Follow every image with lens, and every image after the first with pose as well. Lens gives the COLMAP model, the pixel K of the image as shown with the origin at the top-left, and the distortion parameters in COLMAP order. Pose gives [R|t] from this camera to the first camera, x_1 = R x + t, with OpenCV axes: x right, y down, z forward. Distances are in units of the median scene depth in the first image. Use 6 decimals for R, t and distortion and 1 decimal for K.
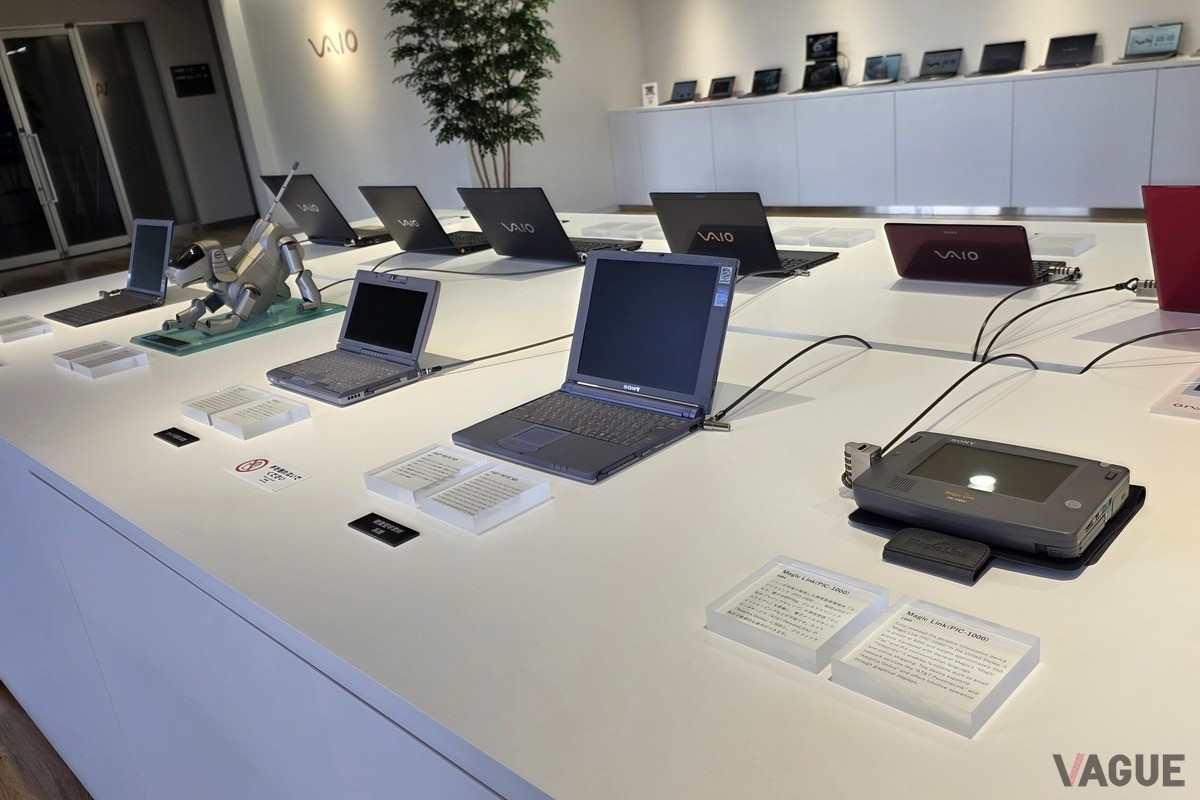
lens RADIAL K [[943.0, 0, 601.0], [0, 943.0, 401.6], [0, 0, 1]] dist [0.004207, -0.000176]
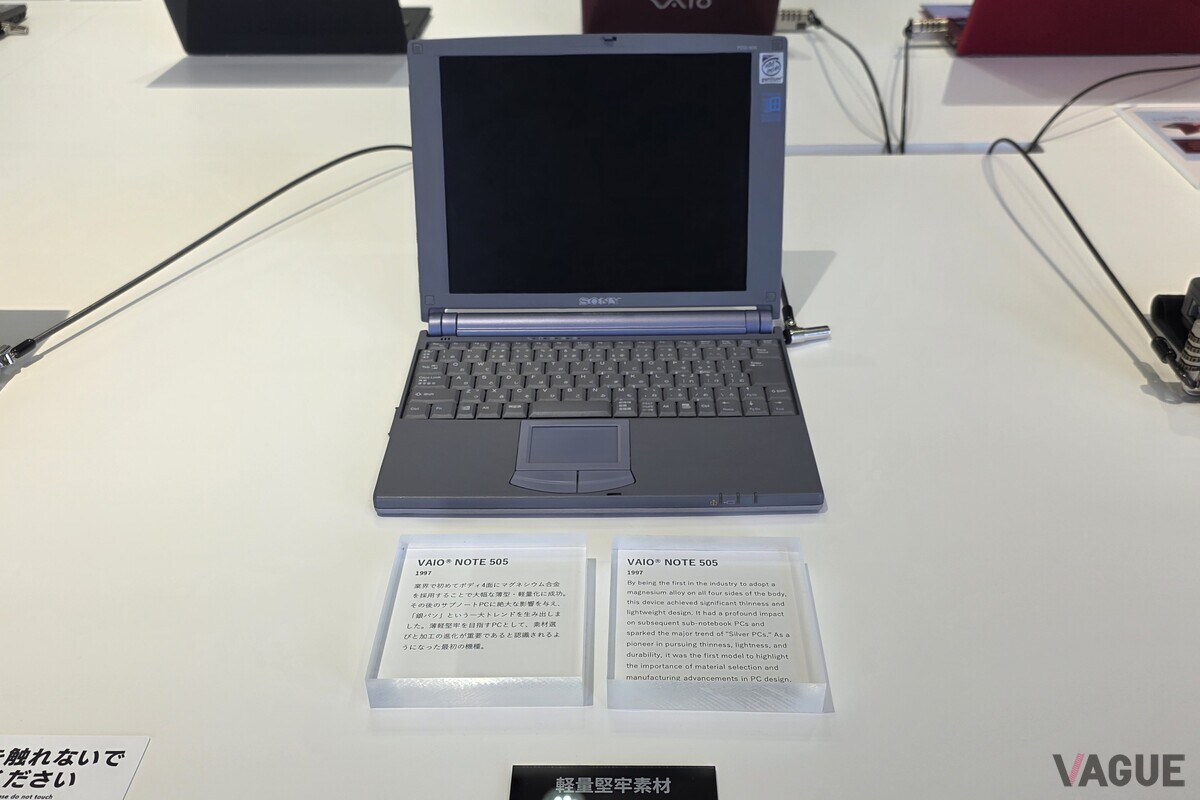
lens RADIAL K [[1088.8, 0, 599.9], [0, 1088.8, 400.8], [0, 0, 1]] dist [0.007162, 0.004479]
pose [[0.675540, -0.295843, 0.675368, -0.432007], [0.147351, 0.951664, 0.269486, -0.135147], [-0.722449, -0.082532, 0.686481, 0.610248]]
